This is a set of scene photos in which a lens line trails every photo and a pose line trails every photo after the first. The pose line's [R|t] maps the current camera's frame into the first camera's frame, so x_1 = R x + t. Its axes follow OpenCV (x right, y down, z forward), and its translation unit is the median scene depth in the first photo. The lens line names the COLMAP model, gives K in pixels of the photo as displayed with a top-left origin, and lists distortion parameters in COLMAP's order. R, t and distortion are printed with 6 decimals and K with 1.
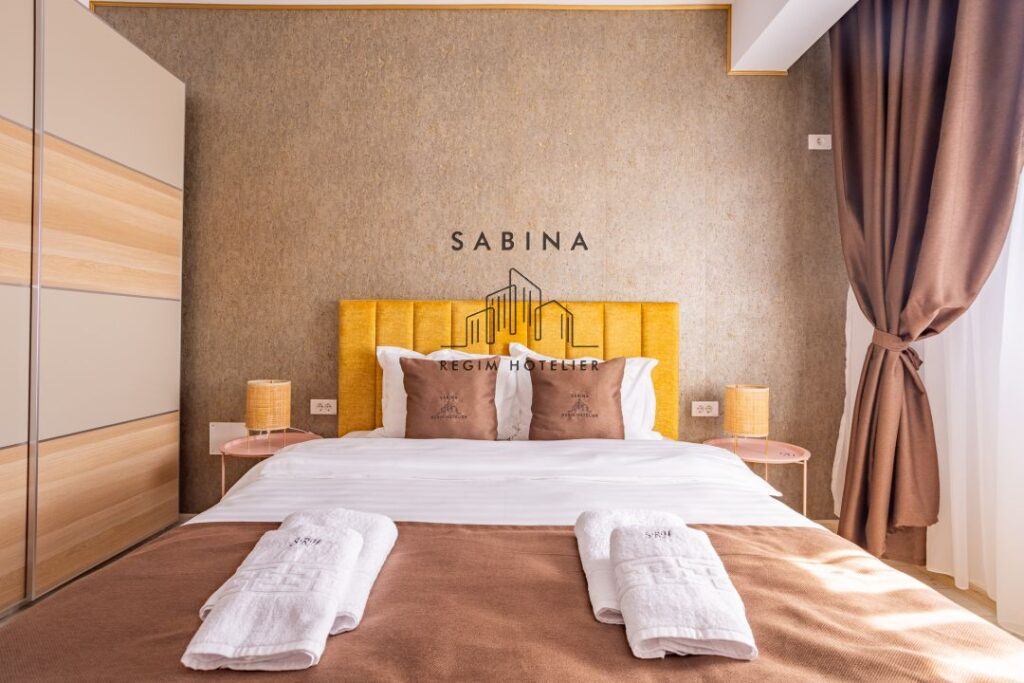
lens RADIAL K [[489.0, 0, 510.3], [0, 489.0, 330.3], [0, 0, 1]] dist [-0.051757, 0.029149]
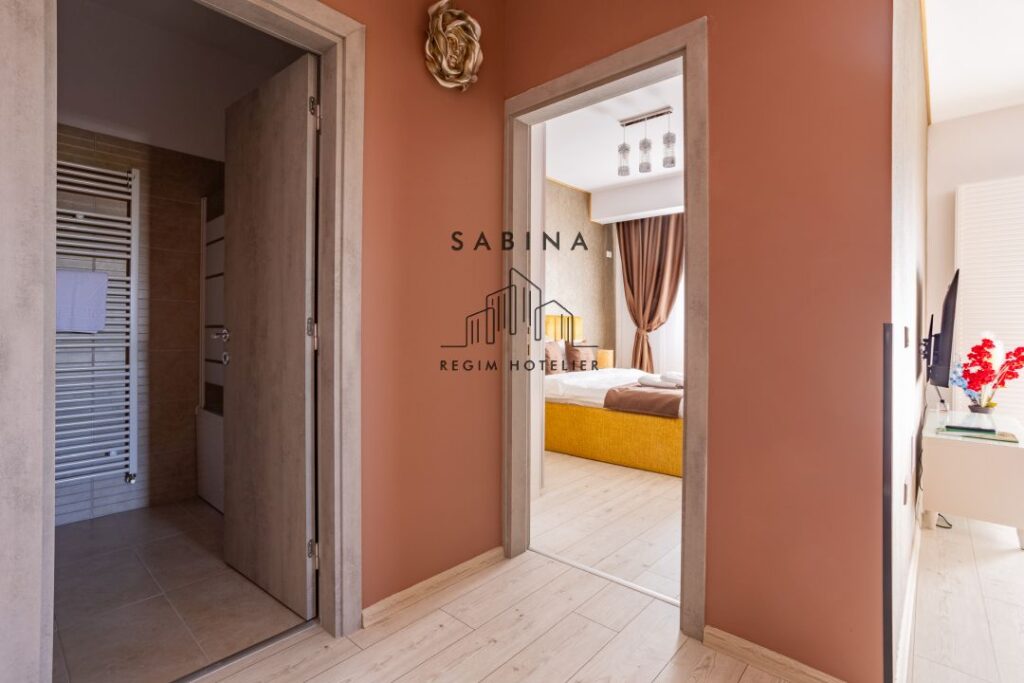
lens RADIAL K [[492.1, 0, 509.4], [0, 492.1, 329.7], [0, 0, 1]] dist [-0.057725, 0.036400]
pose [[0.658800, -0.005252, 0.752300, -1.654186], [-0.003836, 0.999939, 0.010341, -0.015810], [-0.752309, -0.009699, 0.658740, -0.317202]]
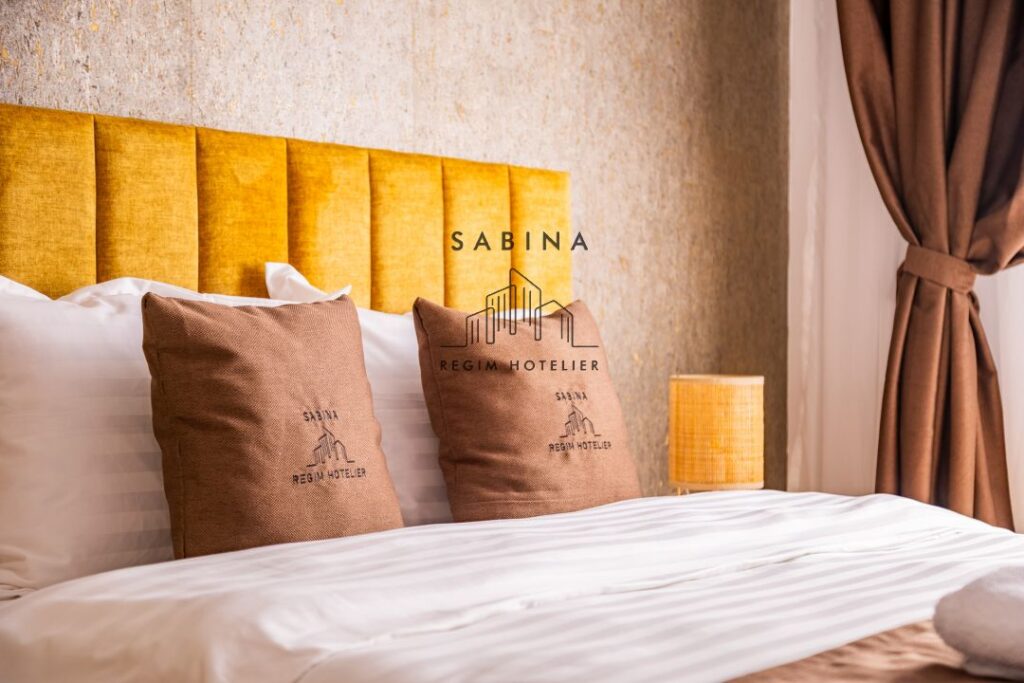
lens RADIAL K [[1803.8, 0, 512.0], [0, 1803.8, 341.5], [0, 0, 1]] dist [0.179875, -0.012150]
pose [[0.627180, -0.009325, 0.778819, -0.779027], [0.000637, 0.999934, 0.011460, 0.060172], [-0.778874, -0.006691, 0.627144, 0.125960]]
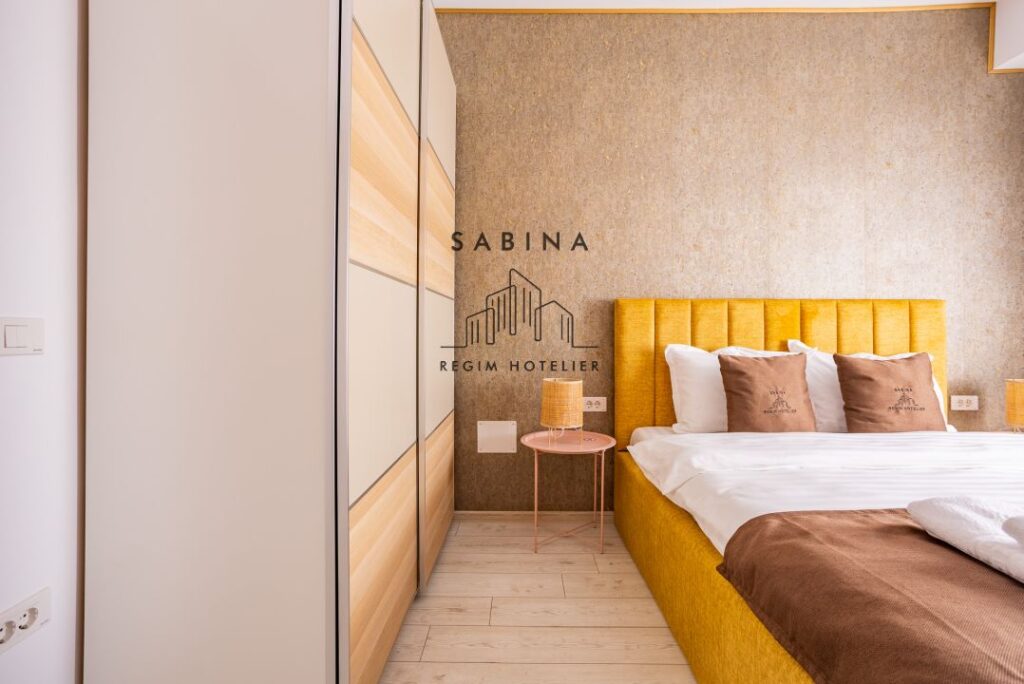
lens RADIAL K [[494.9, 0, 511.8], [0, 494.9, 327.4], [0, 0, 1]] dist [-0.054513, 0.033583]
pose [[0.999944, -0.006135, -0.008639, -0.546758], [0.006140, 0.999981, 0.000488, -0.004363], [0.008636, -0.000541, 0.999963, -0.034784]]
